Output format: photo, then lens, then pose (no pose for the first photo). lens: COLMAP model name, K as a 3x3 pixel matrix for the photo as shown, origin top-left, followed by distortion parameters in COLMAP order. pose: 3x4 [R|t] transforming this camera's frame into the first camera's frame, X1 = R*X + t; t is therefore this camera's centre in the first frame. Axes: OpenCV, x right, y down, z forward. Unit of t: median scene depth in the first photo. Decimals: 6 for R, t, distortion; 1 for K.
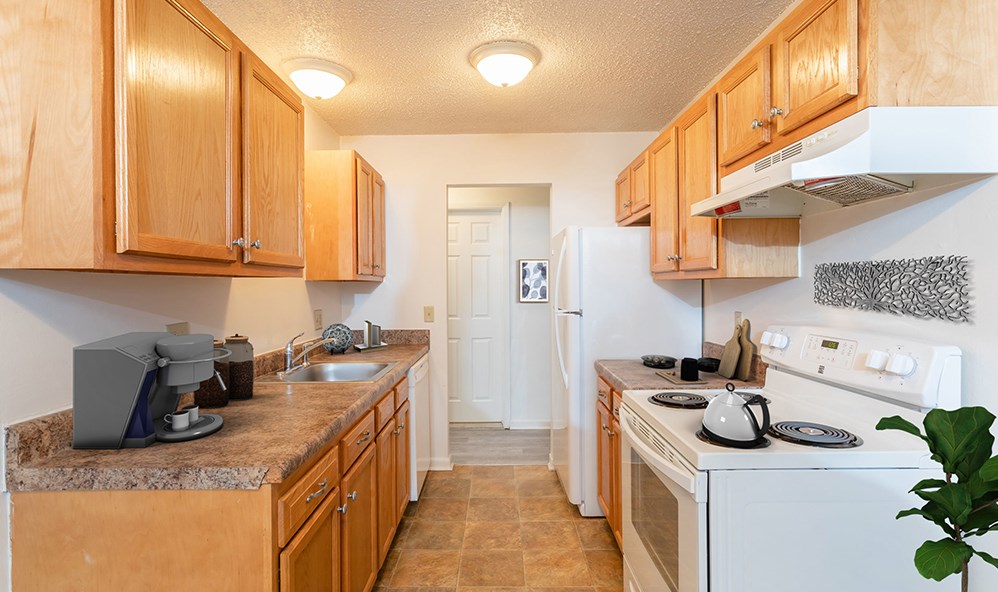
lens RADIAL K [[464.2, 0, 497.6], [0, 464.2, 281.5], [0, 0, 1]] dist [-0.000037, -0.000011]
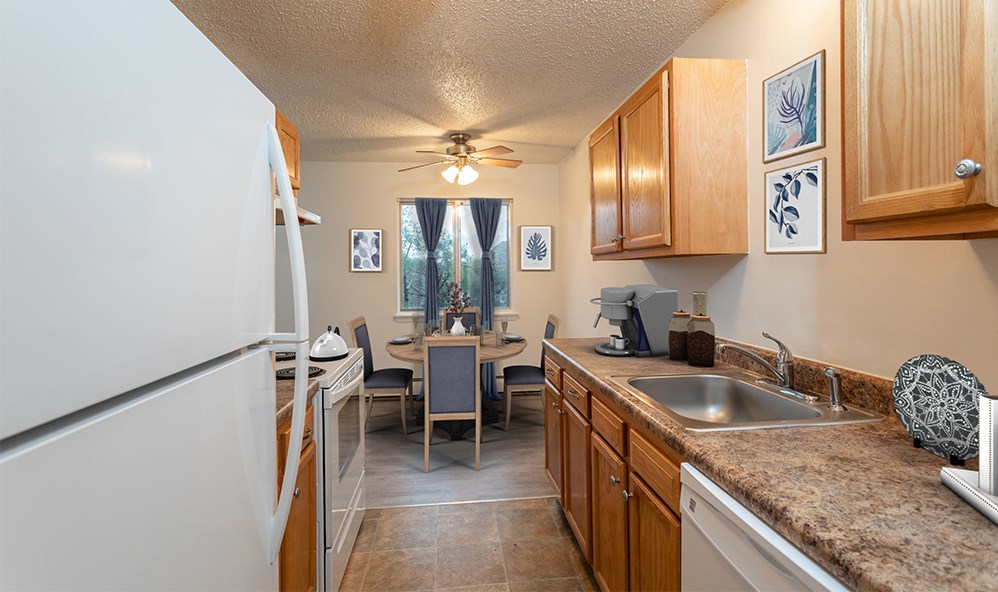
lens RADIAL K [[464.2, 0, 497.6], [0, 464.2, 281.5], [0, 0, 1]] dist [-0.000037, -0.000011]
pose [[-0.992948, 0.017482, -0.117258, 0.024764], [0.017313, 0.999847, 0.002454, 0.046187], [0.117283, 0.000406, -0.993098, 1.779839]]
